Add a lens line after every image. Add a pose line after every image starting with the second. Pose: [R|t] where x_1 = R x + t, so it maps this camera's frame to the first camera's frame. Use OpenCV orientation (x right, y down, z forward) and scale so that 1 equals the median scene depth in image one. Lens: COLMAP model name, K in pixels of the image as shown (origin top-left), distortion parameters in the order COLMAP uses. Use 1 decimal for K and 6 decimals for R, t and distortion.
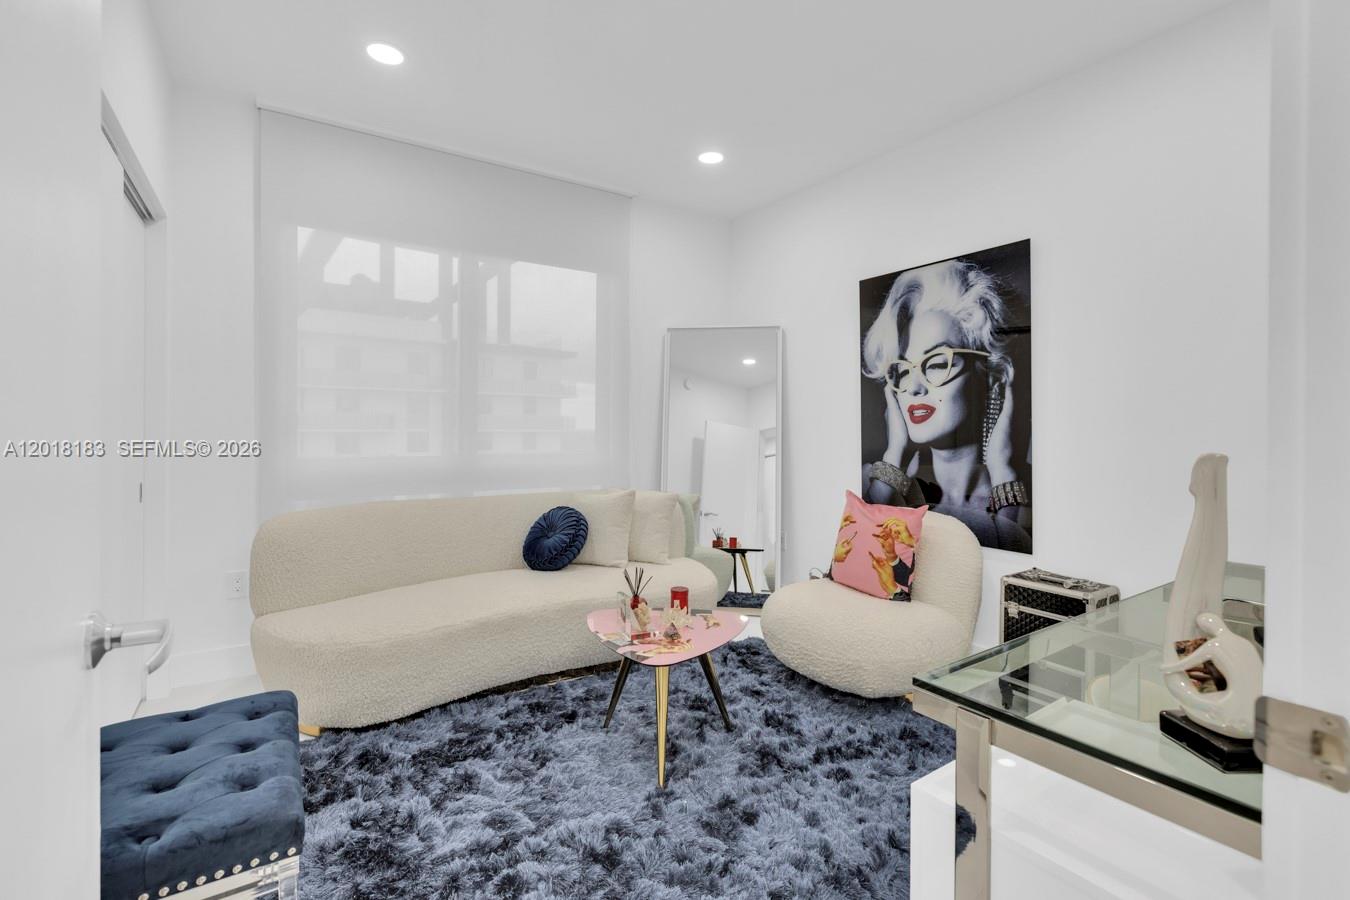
lens RADIAL K [[614.3, 0, 673.9], [0, 614.3, 439.8], [0, 0, 1]] dist [-0.001433, -0.000052]
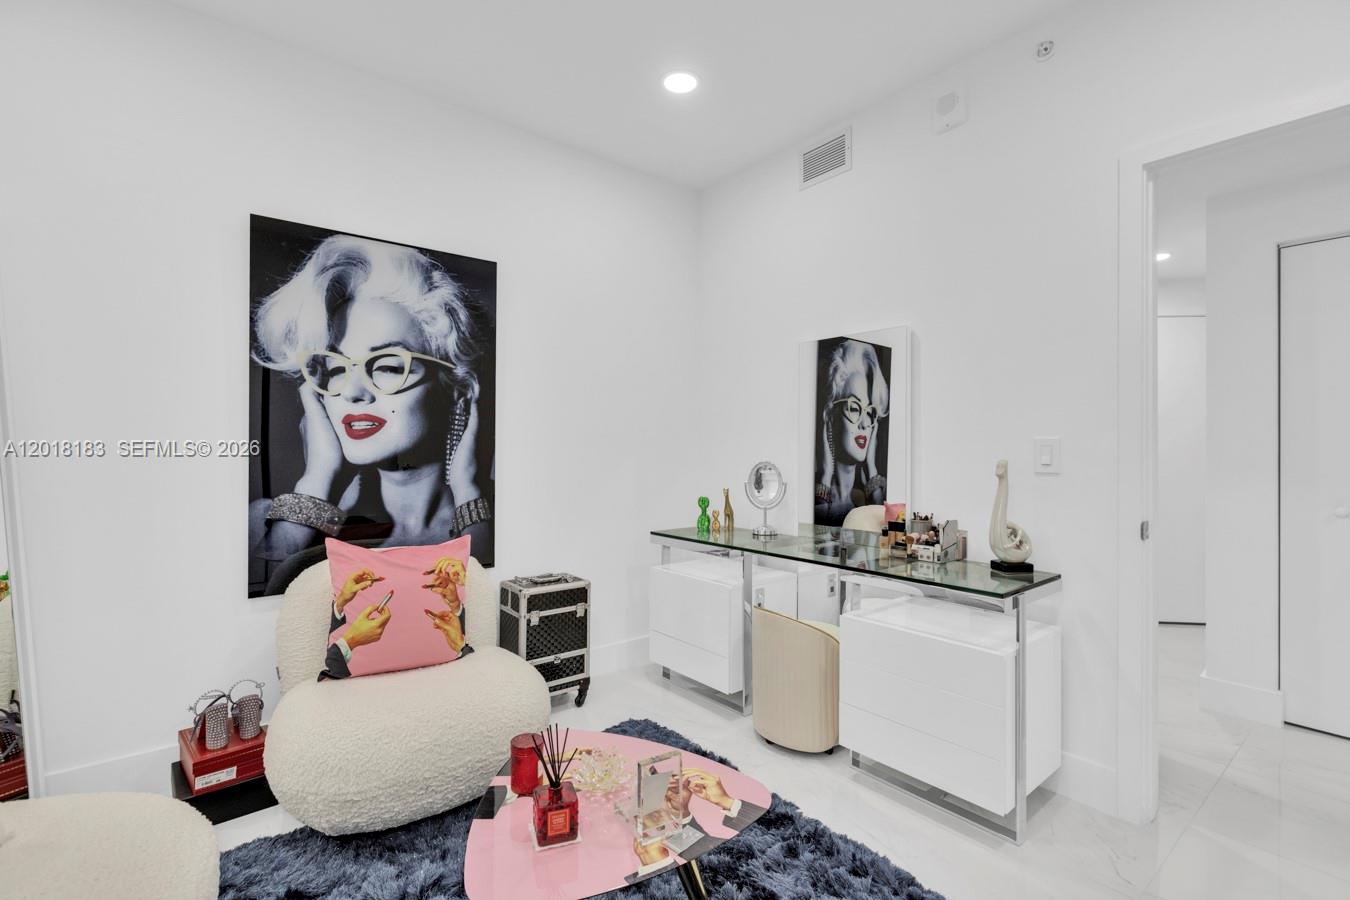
lens RADIAL K [[614.3, 0, 672.0], [0, 614.3, 447.4], [0, 0, 1]] dist [-0.001433, -0.000052]
pose [[-0.091149, -0.008005, 0.995805, -0.429812], [0.013009, 0.999873, 0.009229, -0.018938], [-0.995752, 0.013796, -0.091033, 0.716590]]
